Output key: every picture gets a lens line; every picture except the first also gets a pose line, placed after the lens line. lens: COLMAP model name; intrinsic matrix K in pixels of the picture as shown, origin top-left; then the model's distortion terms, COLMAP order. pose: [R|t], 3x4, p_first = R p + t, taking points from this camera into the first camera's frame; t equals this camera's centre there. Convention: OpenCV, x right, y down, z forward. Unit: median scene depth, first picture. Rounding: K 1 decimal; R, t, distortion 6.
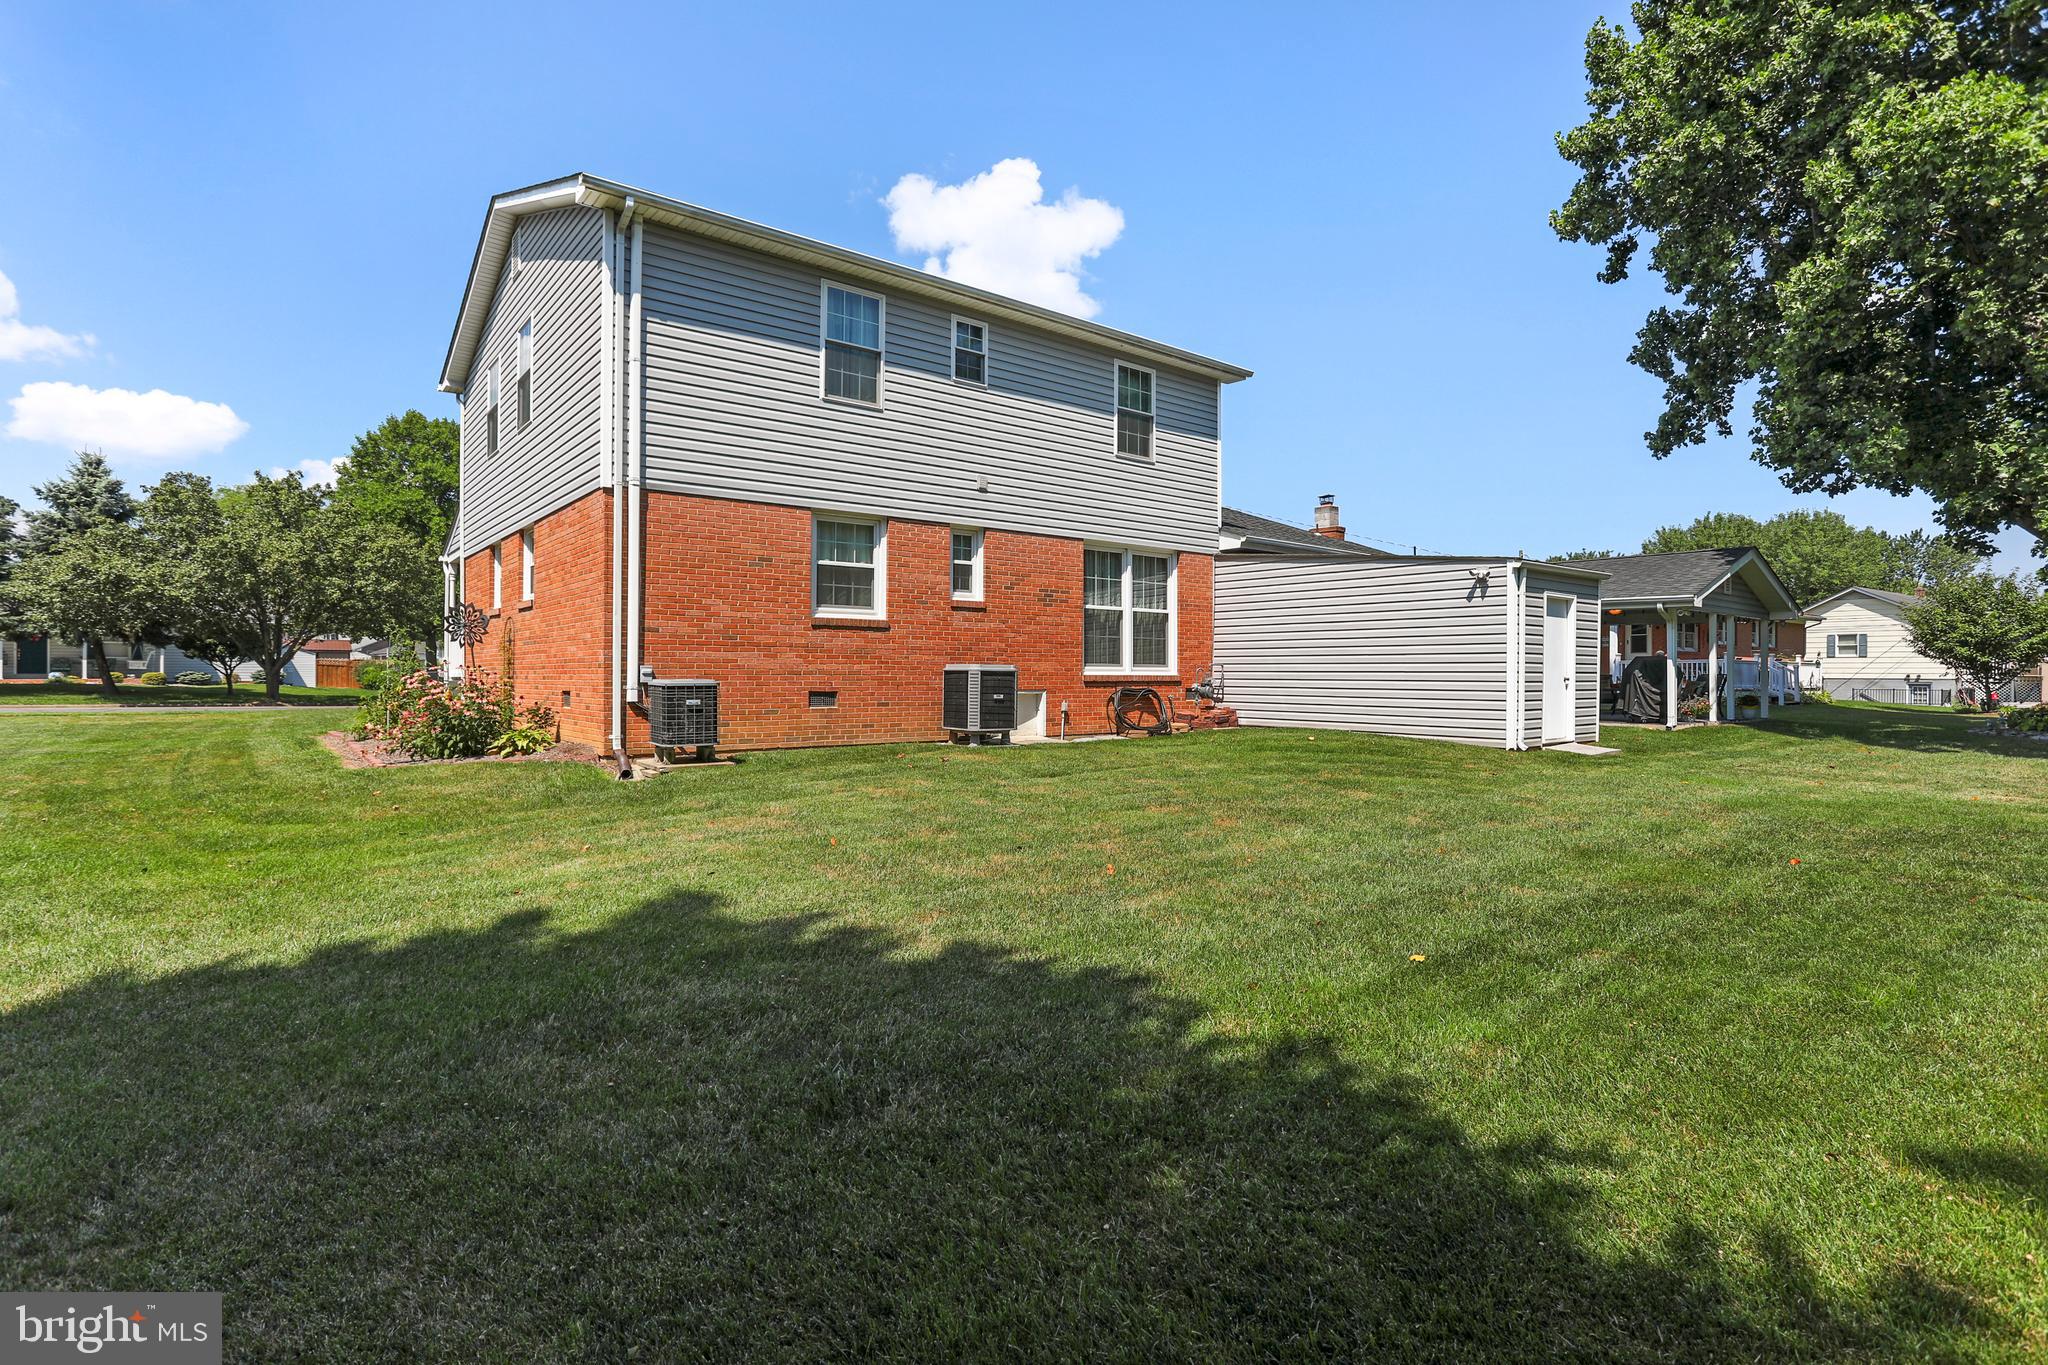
lens RADIAL K [[997.7, 0, 1024.0], [0, 997.7, 697.9], [0, 0, 1]] dist [-0.058754, 0.041878]
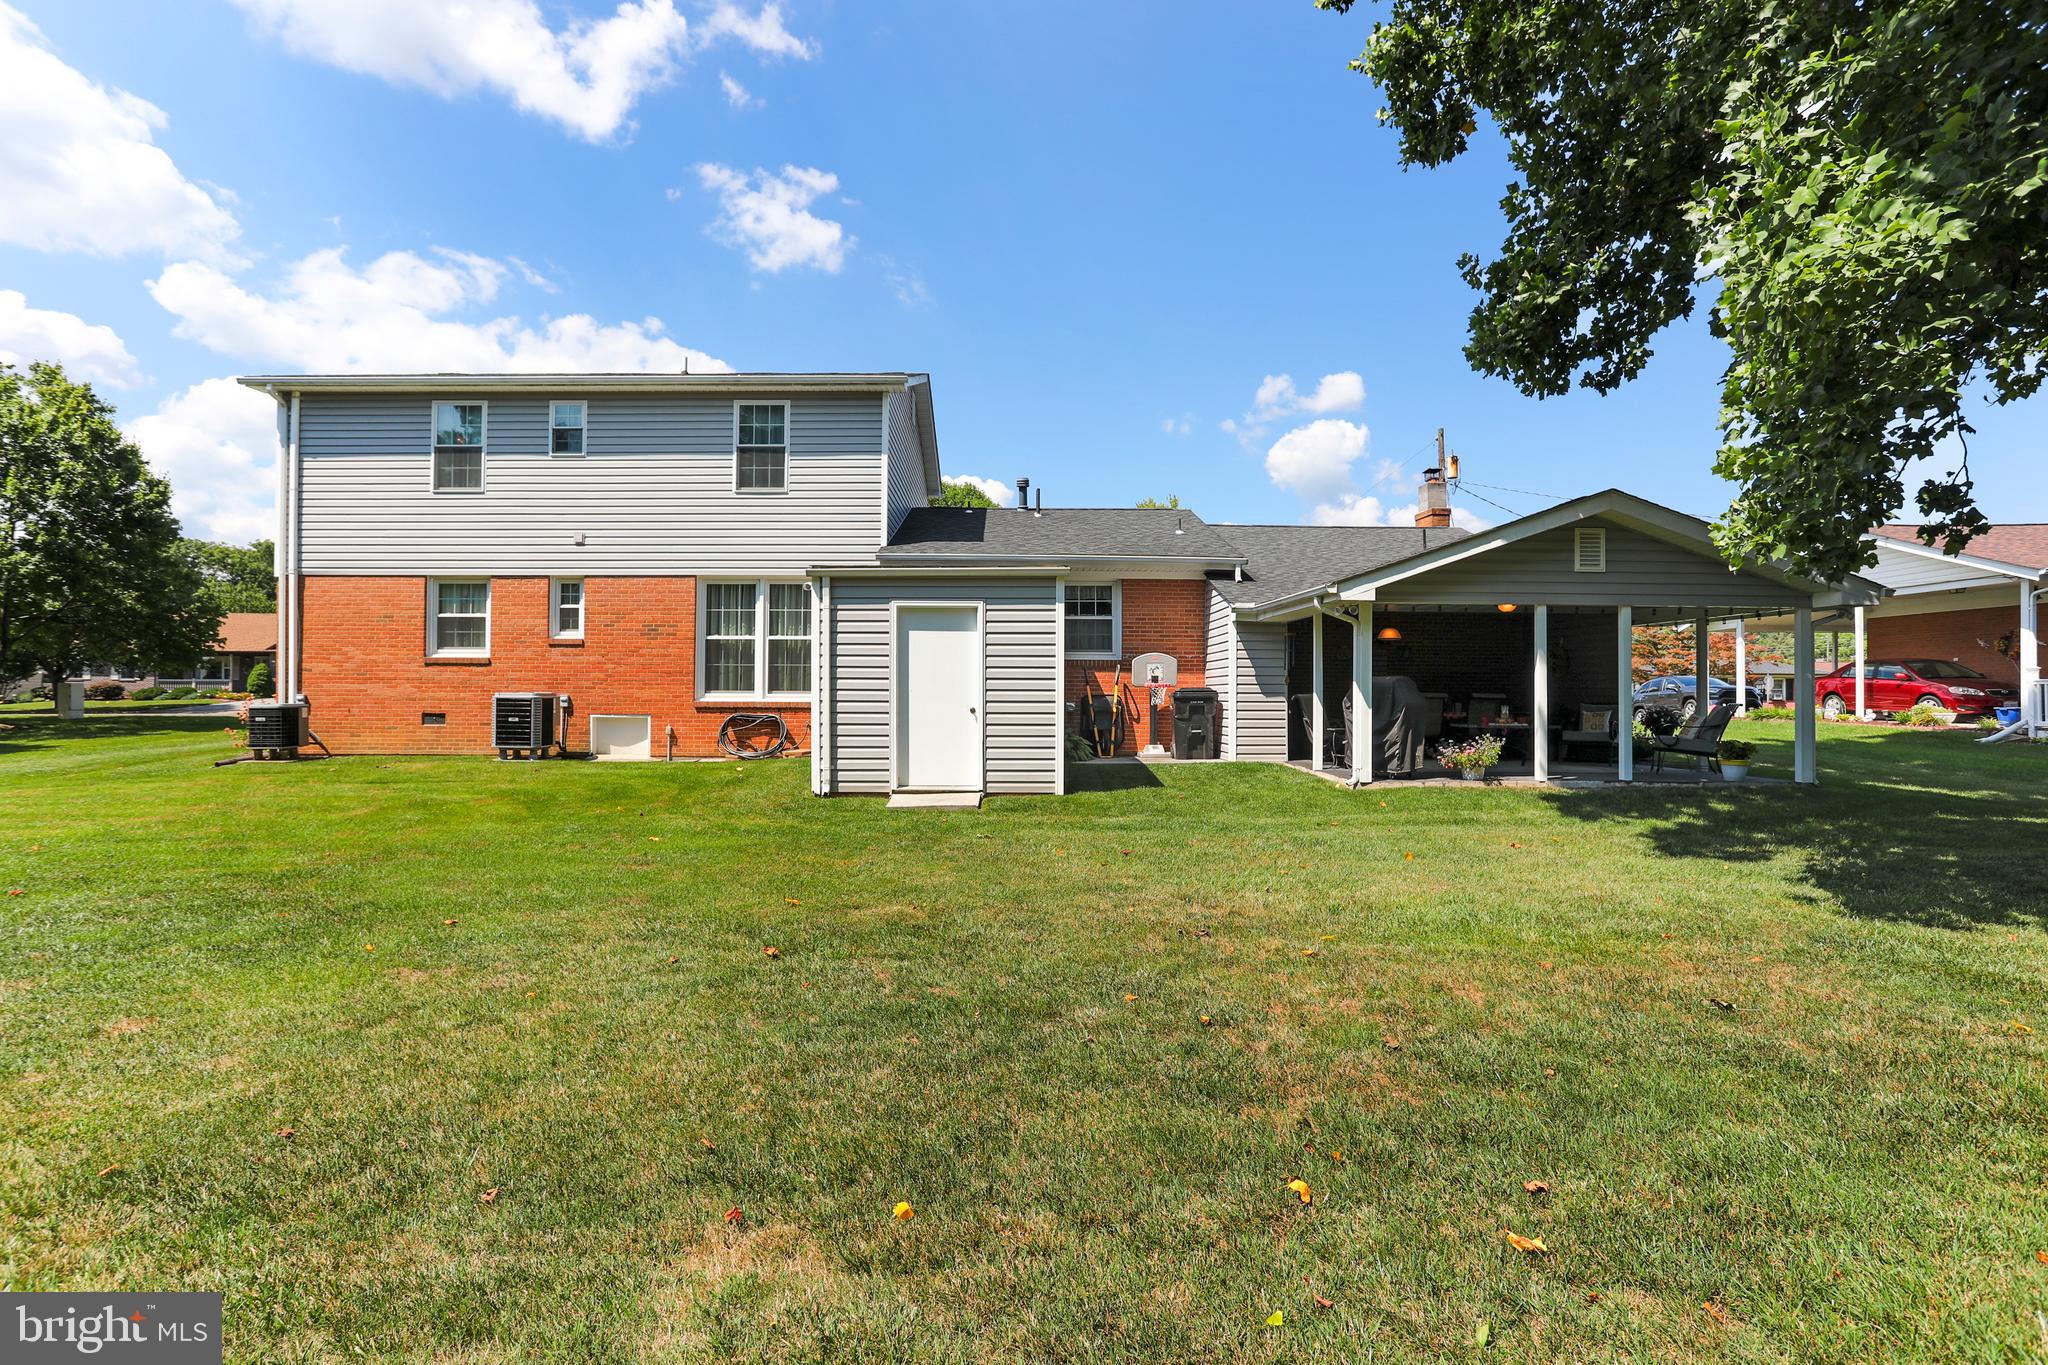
lens RADIAL K [[997.7, 0, 1024.0], [0, 997.7, 697.9], [0, 0, 1]] dist [-0.058754, 0.041878]
pose [[0.785859, 0.002535, -0.618400, 1.118508], [-0.015494, 0.999758, -0.015591, -0.017337], [0.618211, 0.021834, 0.785709, 0.424824]]
